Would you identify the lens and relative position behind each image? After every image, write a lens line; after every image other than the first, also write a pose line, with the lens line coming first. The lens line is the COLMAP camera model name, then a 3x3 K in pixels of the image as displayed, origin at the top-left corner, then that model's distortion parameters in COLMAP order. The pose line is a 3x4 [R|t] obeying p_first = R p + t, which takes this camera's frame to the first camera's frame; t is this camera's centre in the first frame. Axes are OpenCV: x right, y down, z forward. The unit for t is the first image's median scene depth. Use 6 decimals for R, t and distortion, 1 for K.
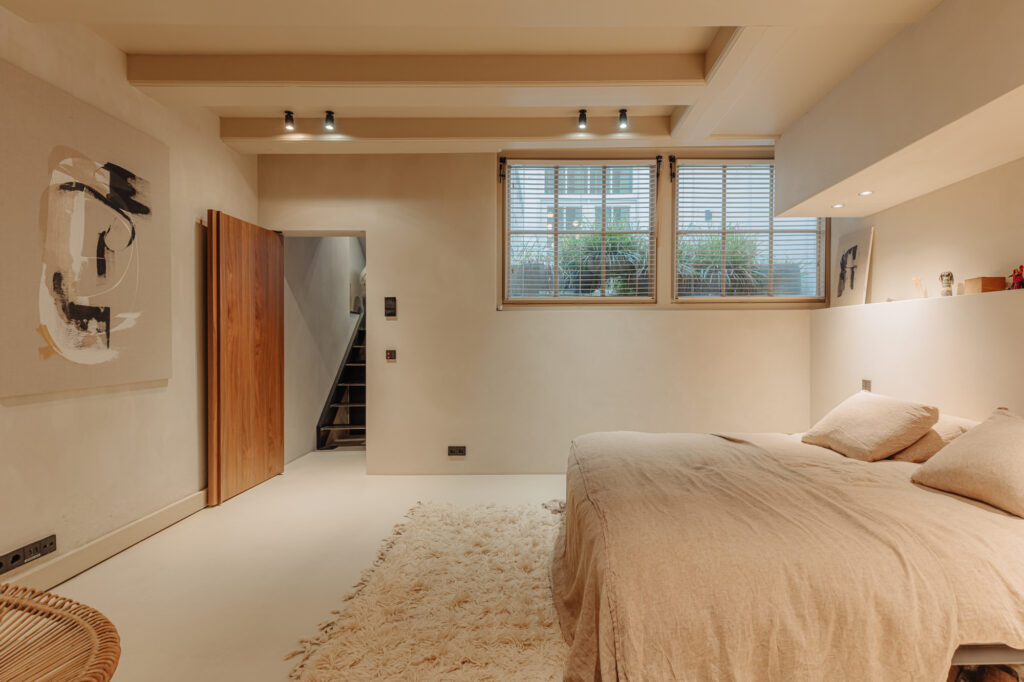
lens RADIAL K [[464.0, 0, 509.2], [0, 464.0, 338.6], [0, 0, 1]] dist [0.002272, -0.000481]
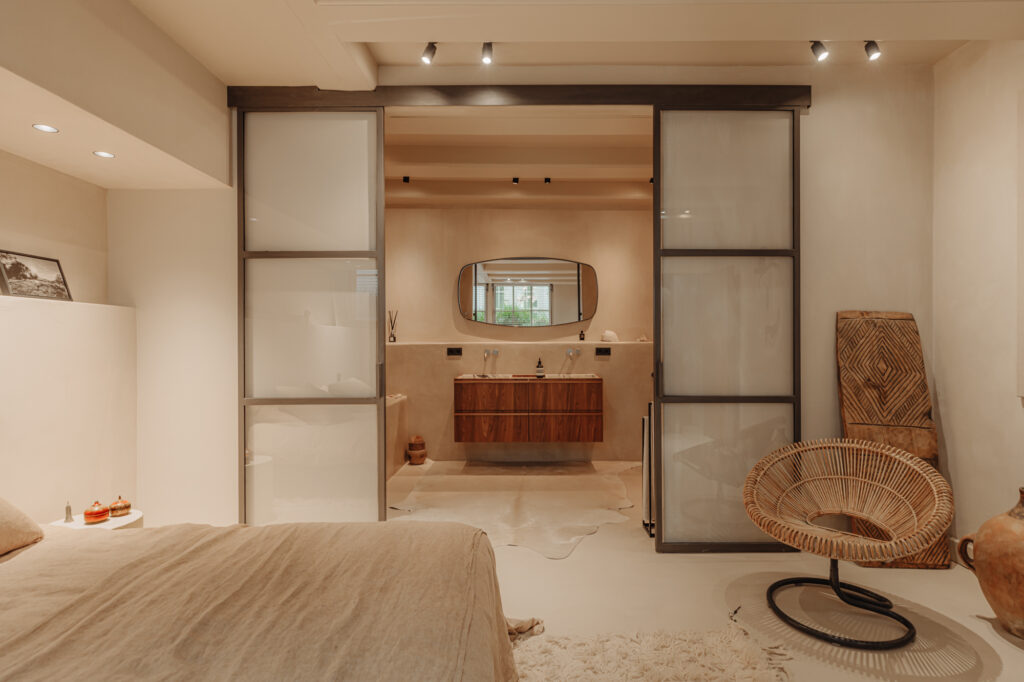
lens RADIAL K [[527.7, 0, 510.7], [0, 527.7, 342.2], [0, 0, 1]] dist [-0.000492, -0.000035]
pose [[-0.998288, -0.000239, -0.058496, 0.170349], [-0.000672, 0.999973, 0.007379, -0.025007], [0.058493, 0.007405, -0.998260, 1.864489]]
